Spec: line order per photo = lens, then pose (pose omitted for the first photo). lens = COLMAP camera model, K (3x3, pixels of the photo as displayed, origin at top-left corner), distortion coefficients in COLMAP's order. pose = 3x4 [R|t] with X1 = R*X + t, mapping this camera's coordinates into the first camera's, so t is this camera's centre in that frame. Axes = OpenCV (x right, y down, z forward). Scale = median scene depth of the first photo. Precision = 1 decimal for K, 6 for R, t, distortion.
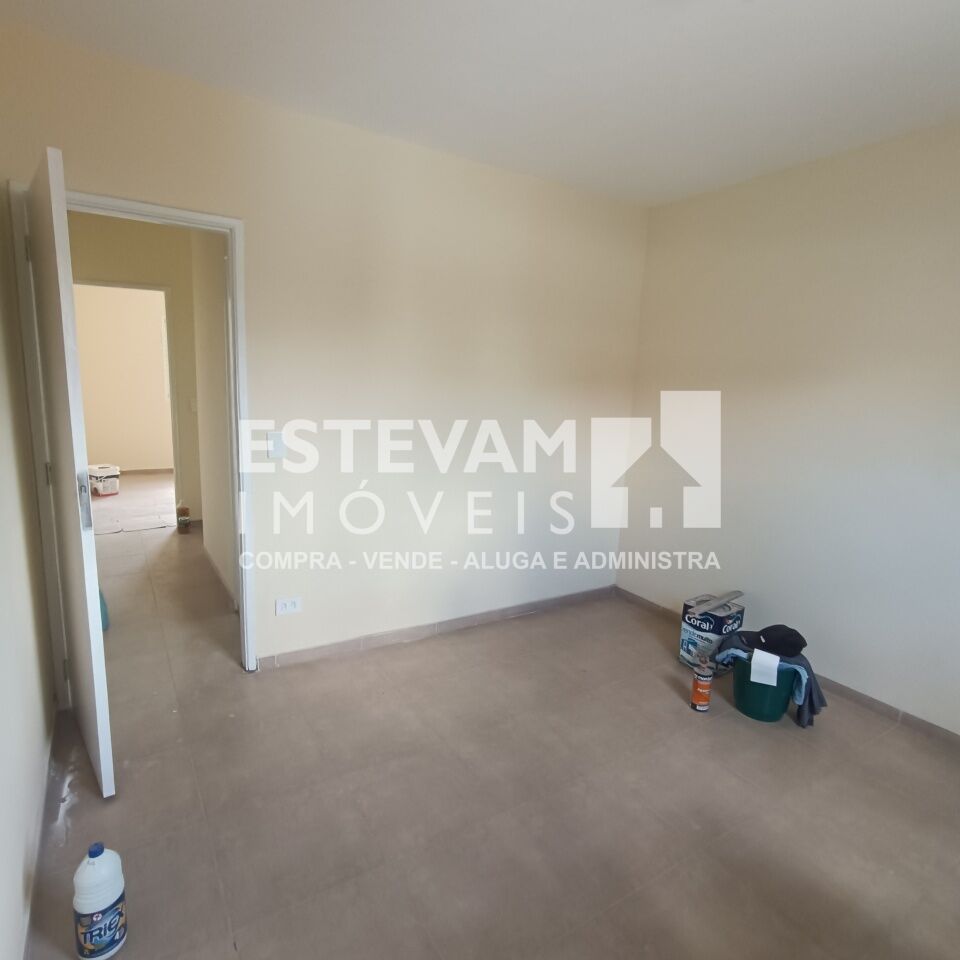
lens RADIAL K [[588.2, 0, 481.2], [0, 588.2, 477.3], [0, 0, 1]] dist [-0.014812, 0.020905]
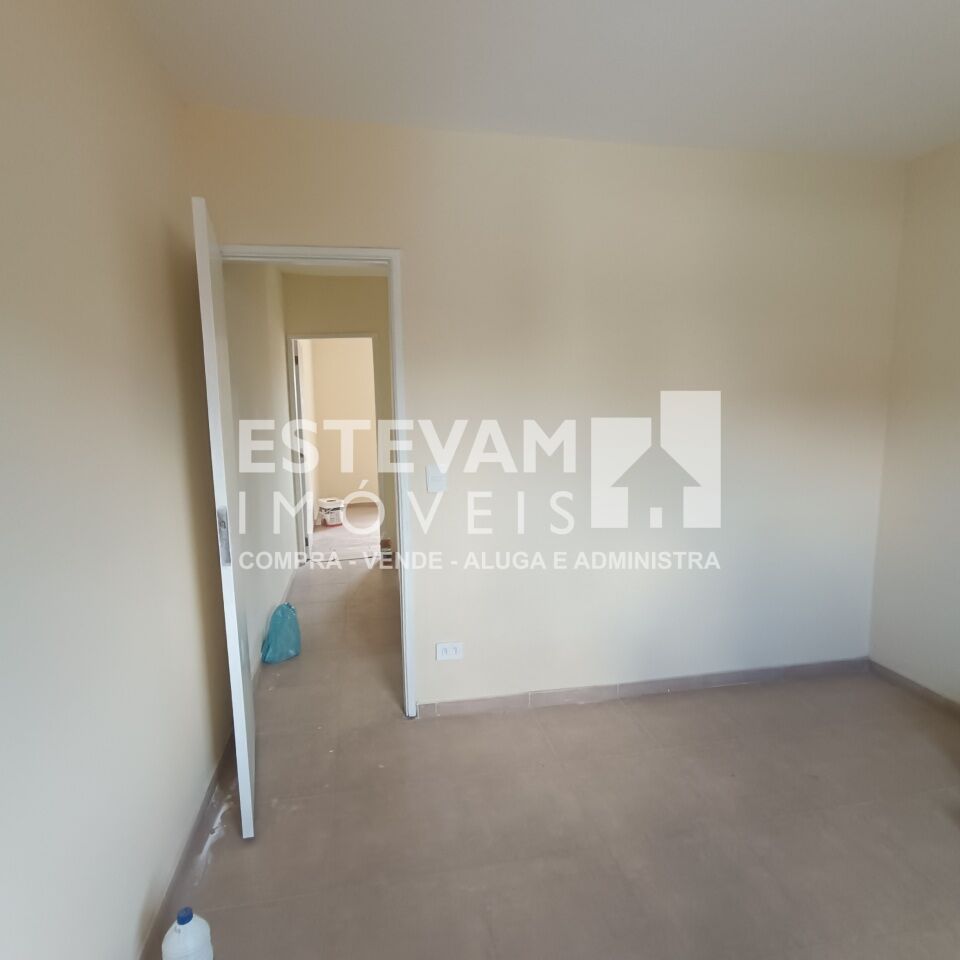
lens RADIAL K [[588.2, 0, 476.7], [0, 588.2, 478.6], [0, 0, 1]] dist [-0.014812, 0.020905]
pose [[0.927079, -0.011706, -0.374682, 0.065544], [-0.008370, 0.998617, -0.051909, -0.006272], [0.374772, 0.051260, 0.925699, 0.139268]]
